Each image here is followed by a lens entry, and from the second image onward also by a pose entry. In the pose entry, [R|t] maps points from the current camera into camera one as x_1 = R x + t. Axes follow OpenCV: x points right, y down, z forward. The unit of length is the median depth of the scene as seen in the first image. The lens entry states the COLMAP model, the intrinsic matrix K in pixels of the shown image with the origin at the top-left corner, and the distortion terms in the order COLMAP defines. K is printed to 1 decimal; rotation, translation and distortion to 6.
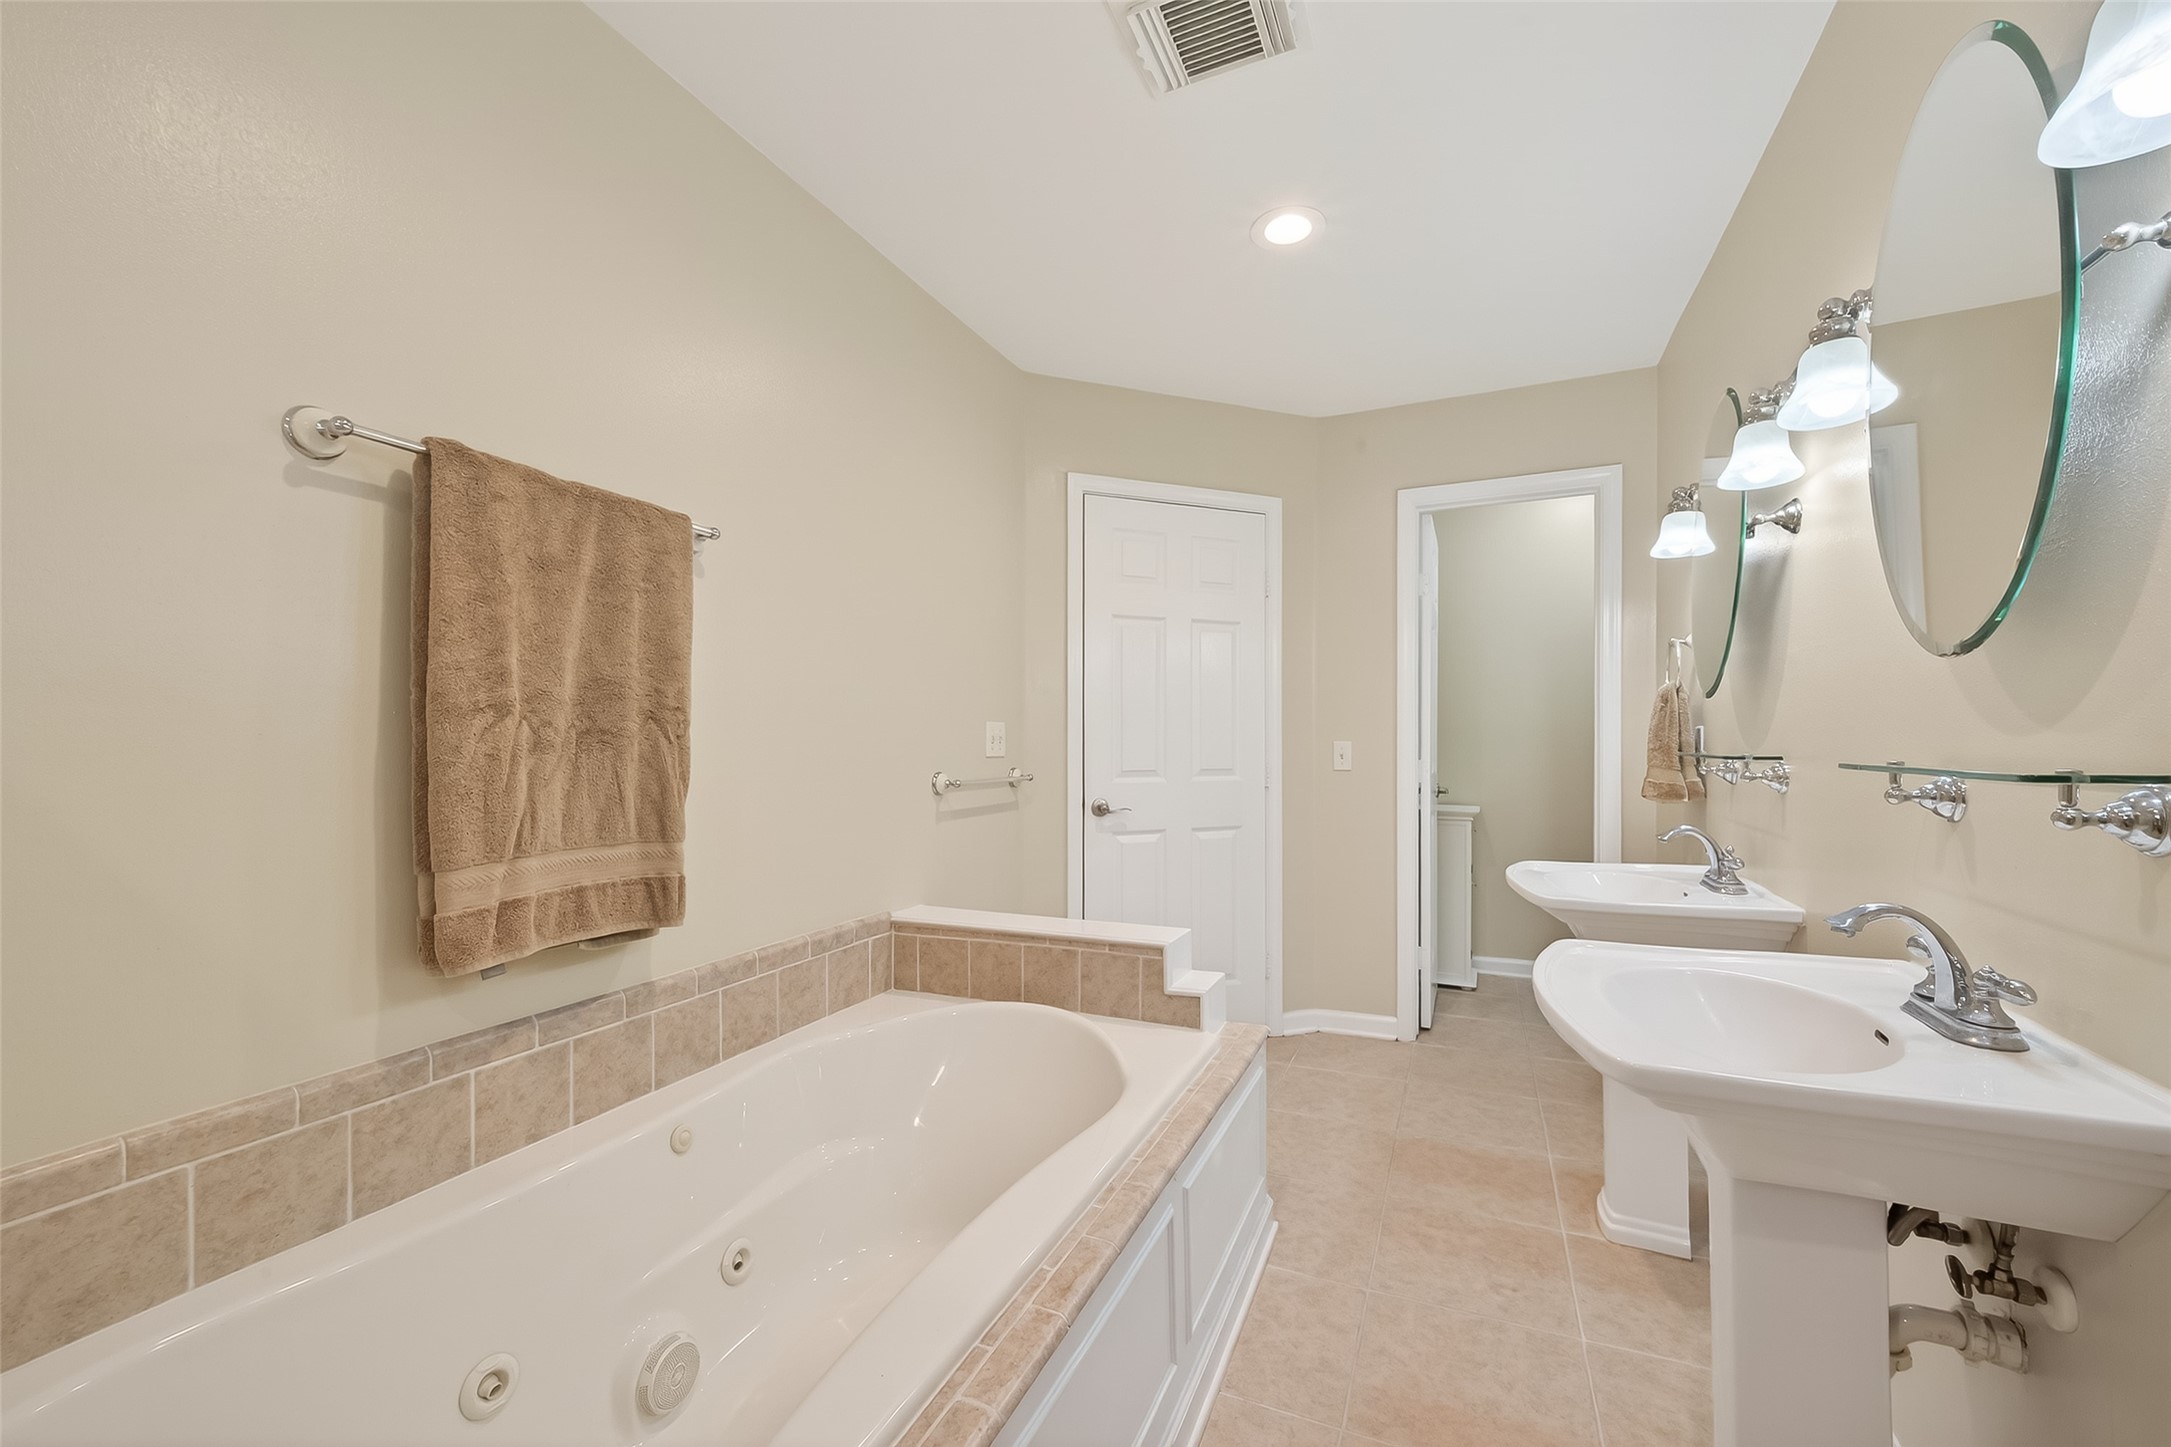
lens RADIAL K [[841.8, 0, 1092.8], [0, 841.8, 746.1], [0, 0, 1]] dist [-0.003483, -0.000058]
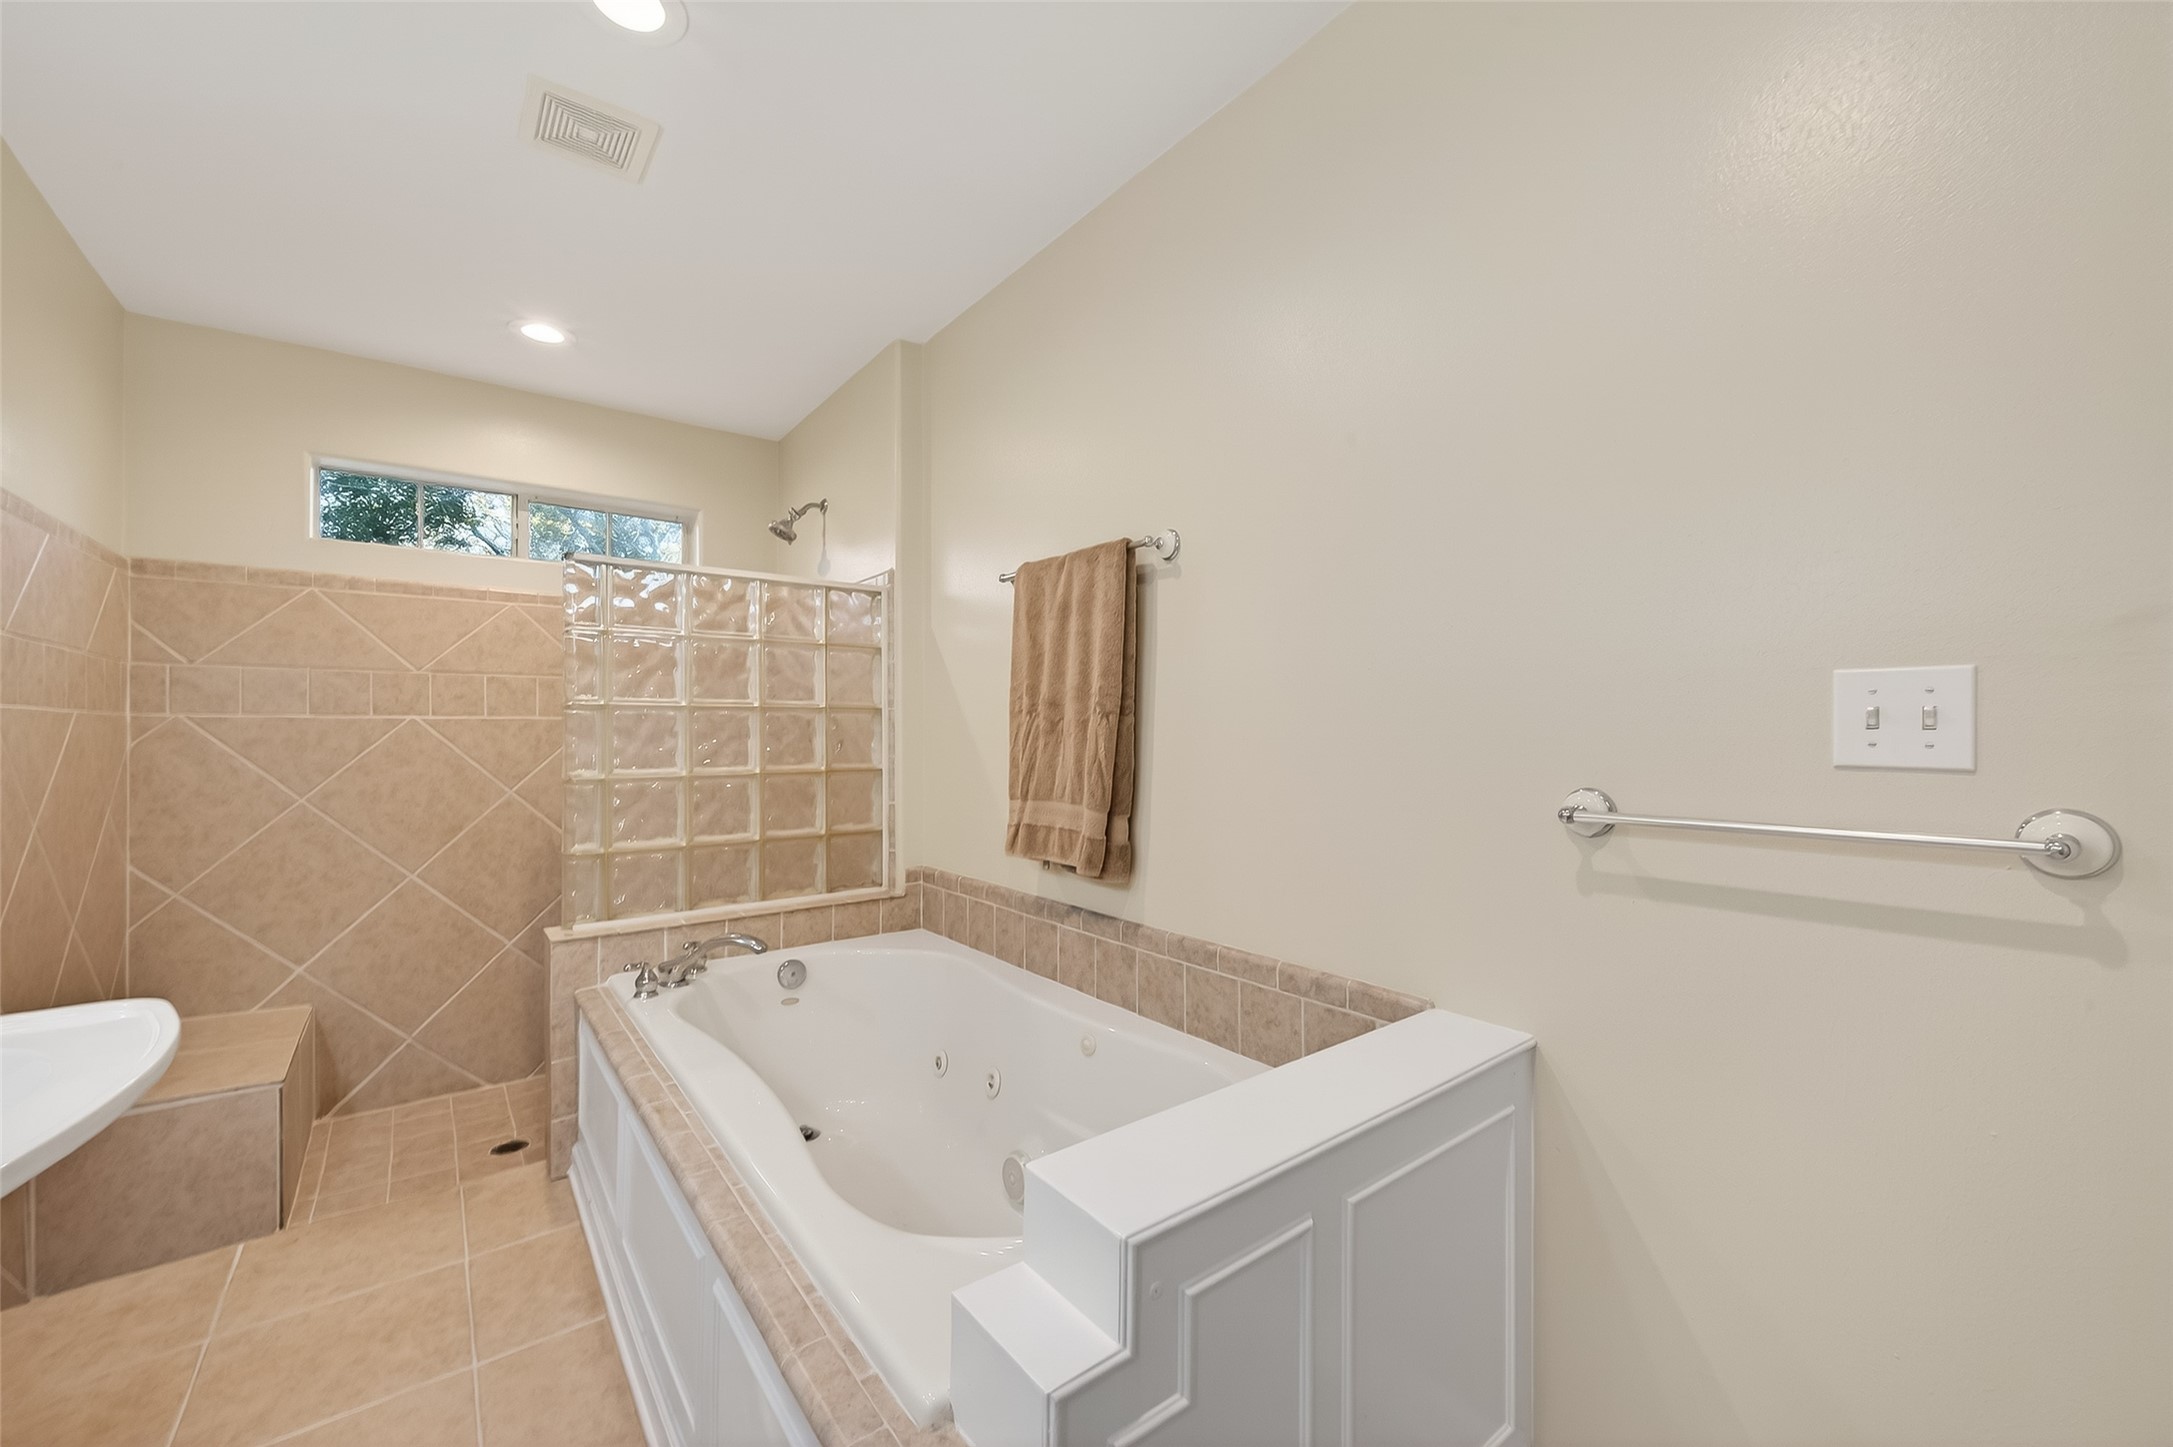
lens RADIAL K [[842.6, 0, 1095.8], [0, 842.6, 713.4], [0, 0, 1]] dist [-0.003483, -0.000058]
pose [[-0.458591, -0.003535, -0.888640, 0.602488], [0.008246, 0.999932, -0.008233, -0.016501], [0.888609, -0.011103, -0.458531, 1.538189]]
